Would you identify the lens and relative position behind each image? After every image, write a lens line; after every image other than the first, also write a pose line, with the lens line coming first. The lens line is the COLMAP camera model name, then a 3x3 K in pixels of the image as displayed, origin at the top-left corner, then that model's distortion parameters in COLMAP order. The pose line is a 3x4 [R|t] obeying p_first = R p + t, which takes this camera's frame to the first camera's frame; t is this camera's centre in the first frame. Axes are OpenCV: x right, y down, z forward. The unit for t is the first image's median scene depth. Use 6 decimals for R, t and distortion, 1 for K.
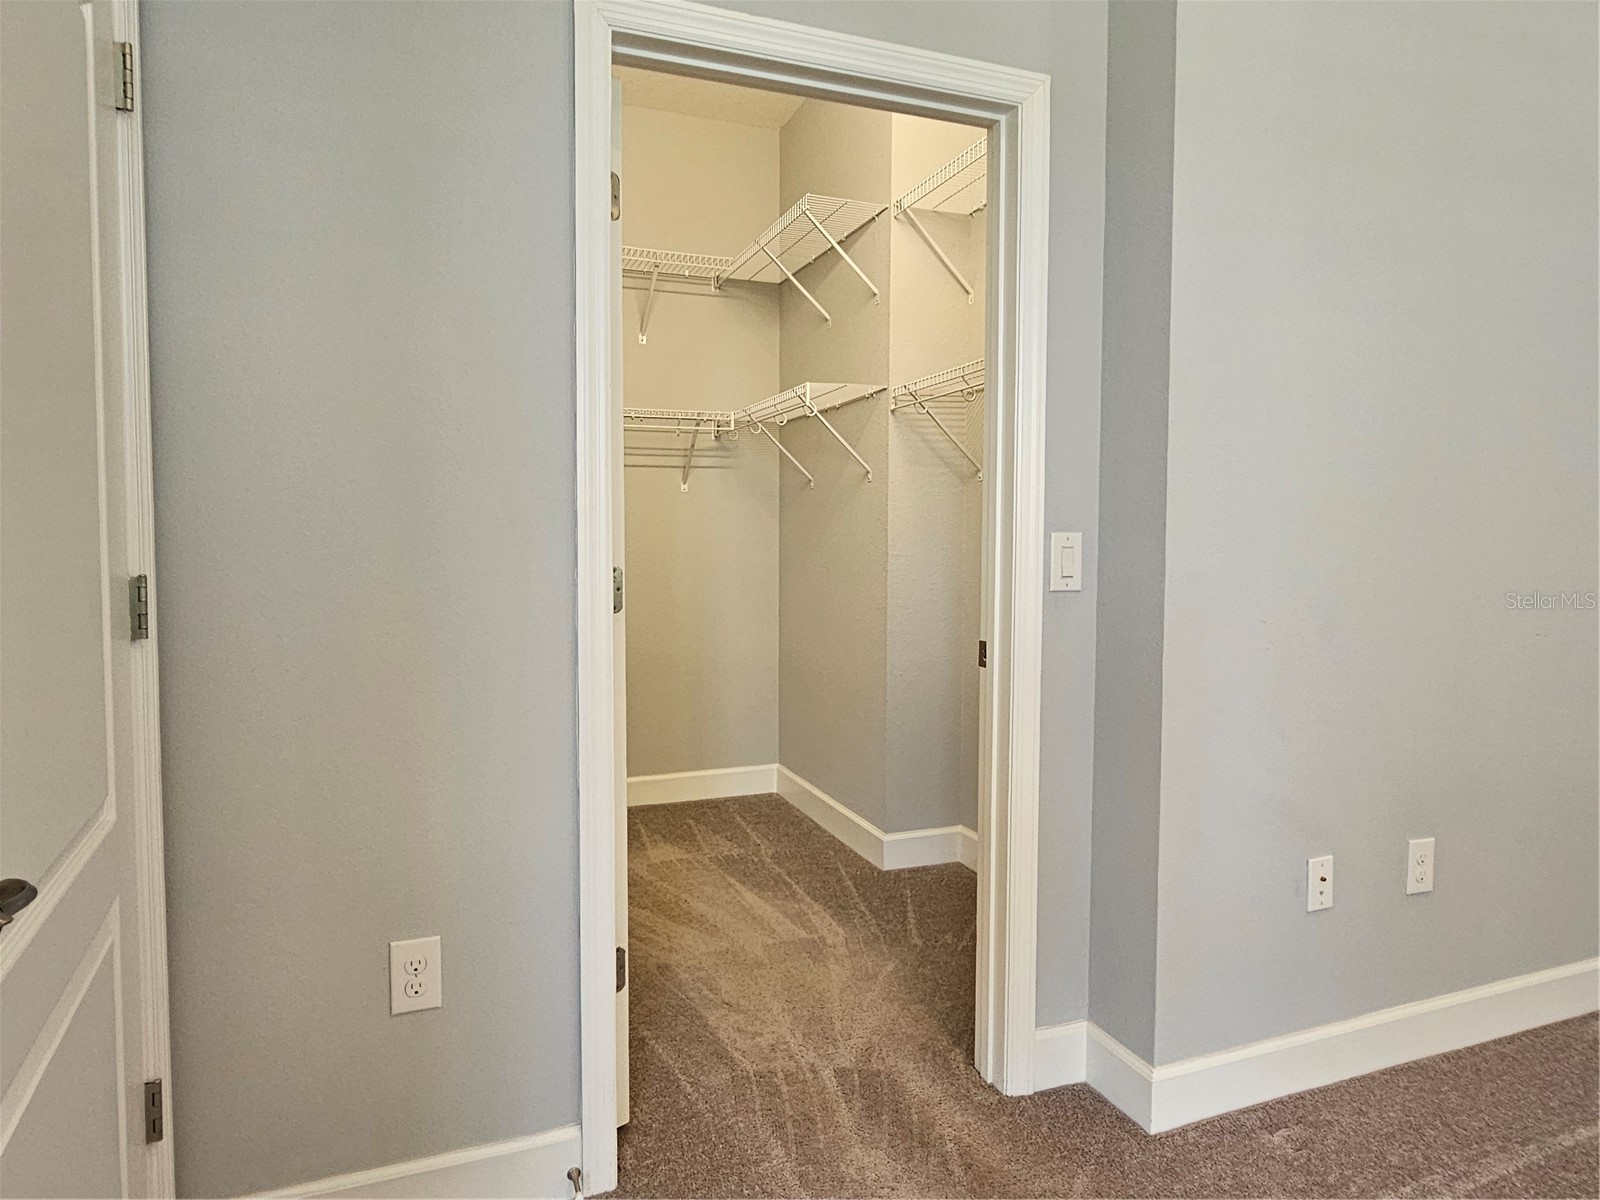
lens RADIAL K [[977.3, 0, 801.0], [0, 977.3, 601.0], [0, 0, 1]] dist [0.002246, -0.003432]
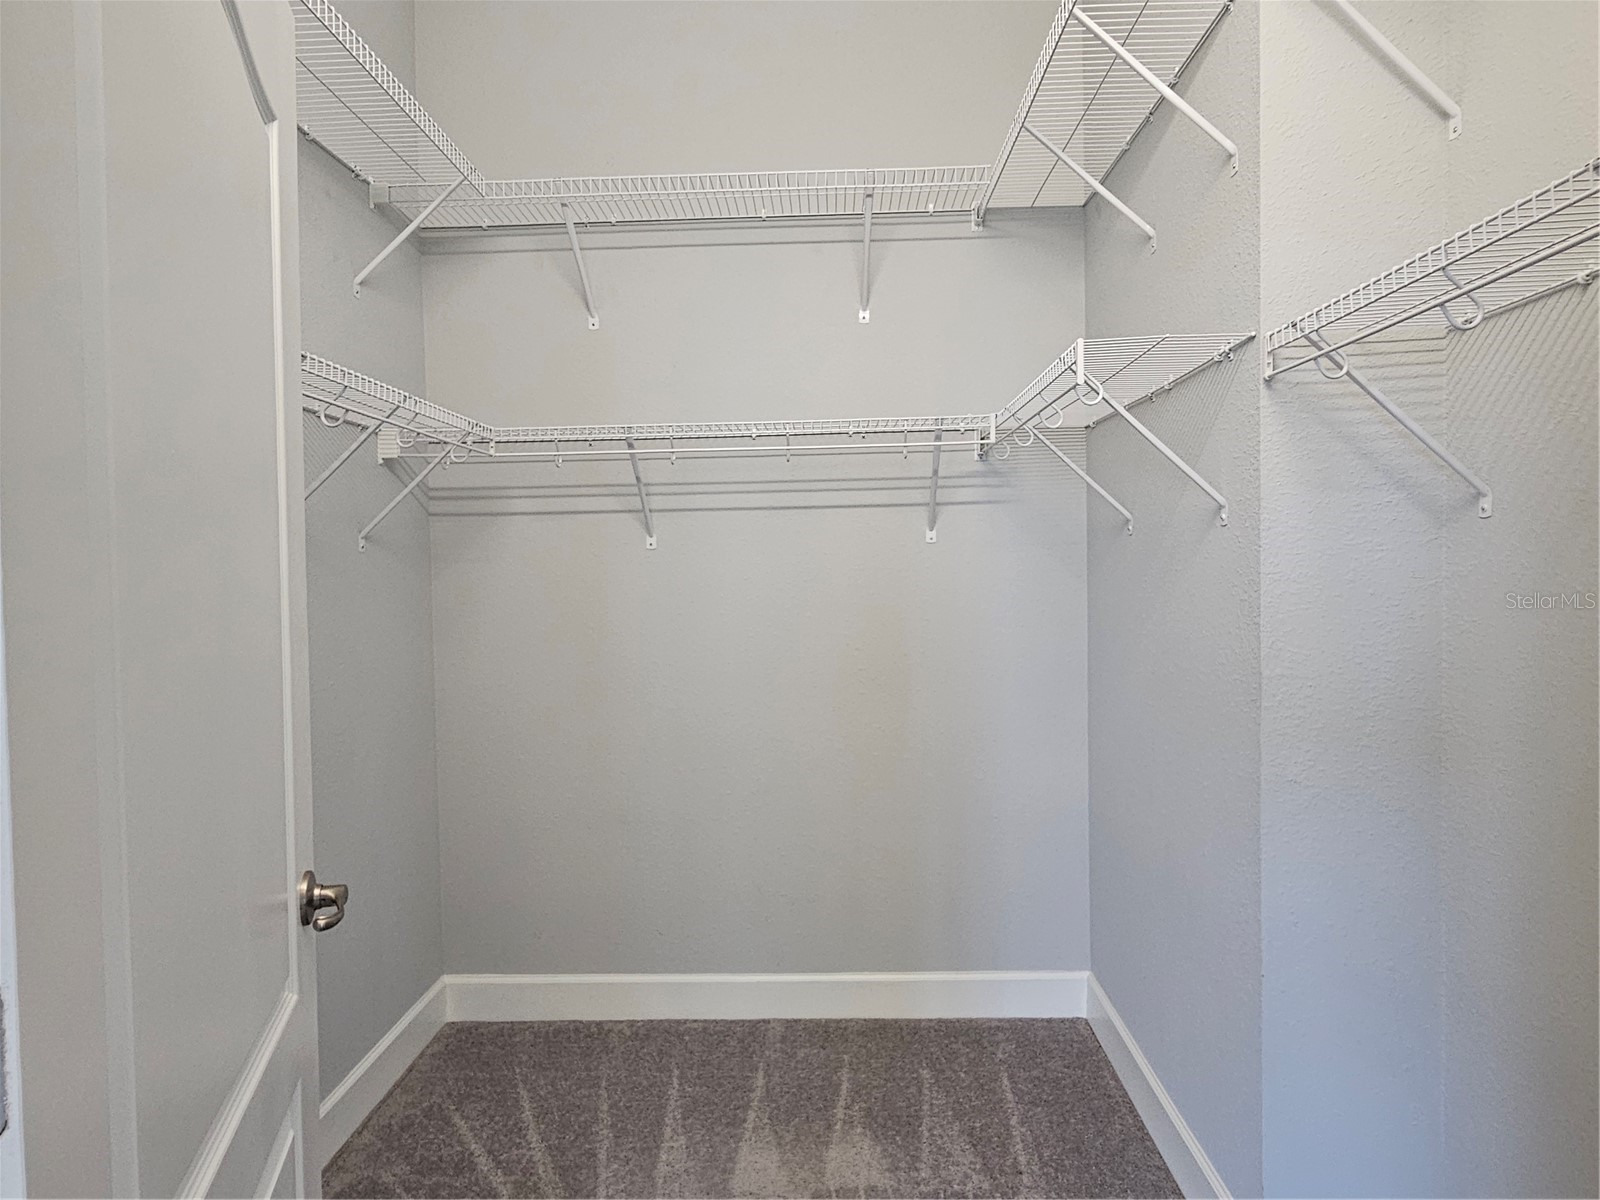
lens RADIAL K [[977.3, 0, 798.9], [0, 977.3, 591.9], [0, 0, 1]] dist [0.002246, -0.003432]
pose [[0.920654, -0.005571, -0.390340, 0.056503], [-0.007361, 0.999473, -0.031627, -0.060505], [0.390311, 0.031991, 0.920127, 0.387378]]
